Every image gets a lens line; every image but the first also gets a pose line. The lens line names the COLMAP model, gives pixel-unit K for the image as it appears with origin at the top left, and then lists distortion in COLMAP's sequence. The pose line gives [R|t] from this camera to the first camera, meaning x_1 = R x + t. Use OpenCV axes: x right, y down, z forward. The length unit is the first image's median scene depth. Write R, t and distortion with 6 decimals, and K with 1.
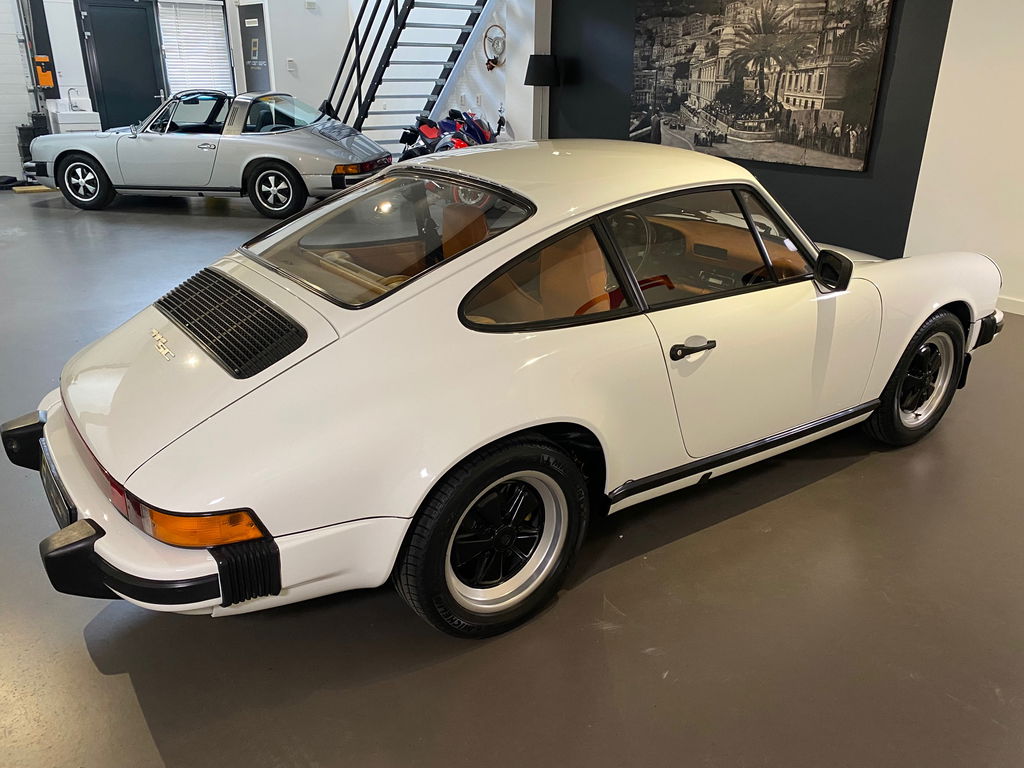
lens RADIAL K [[780.7, 0, 512.0], [0, 780.7, 384.0], [0, 0, 1]] dist [0.041596, -0.005574]
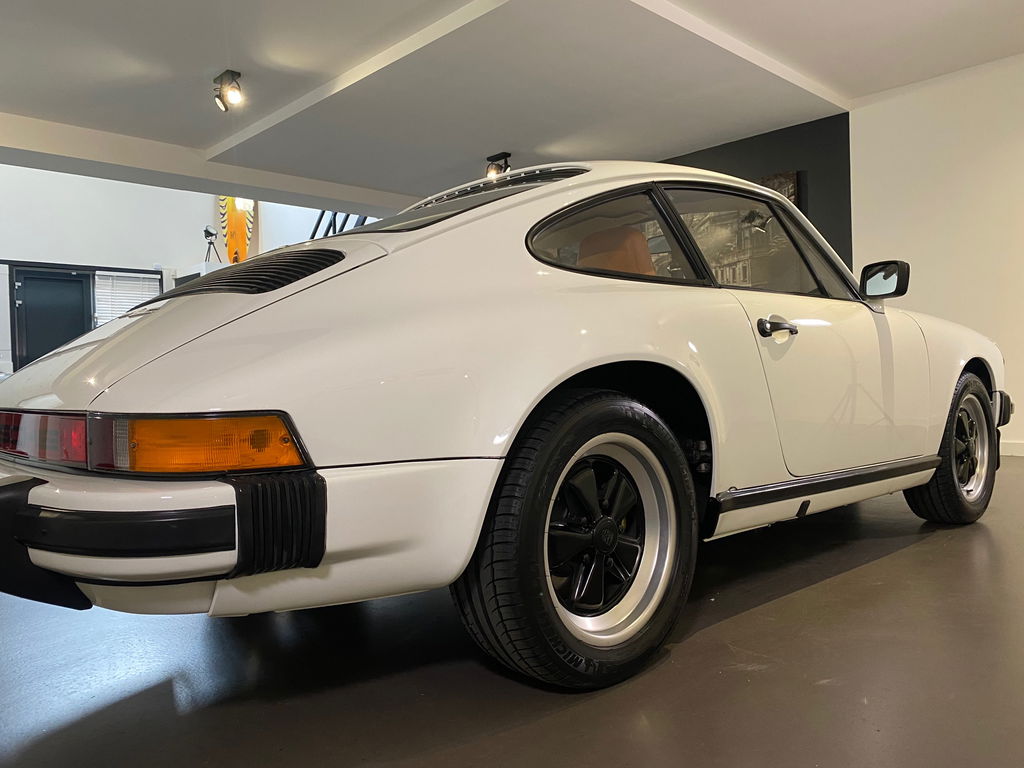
lens RADIAL K [[769.1, 0, 512.0], [0, 769.1, 384.0], [0, 0, 1]] dist [0.005540, 0.005234]
pose [[0.991495, -0.037503, 0.124625, -0.166061], [0.080150, 0.930400, -0.357674, 0.289606], [-0.102537, 0.364621, 0.925493, 0.266535]]
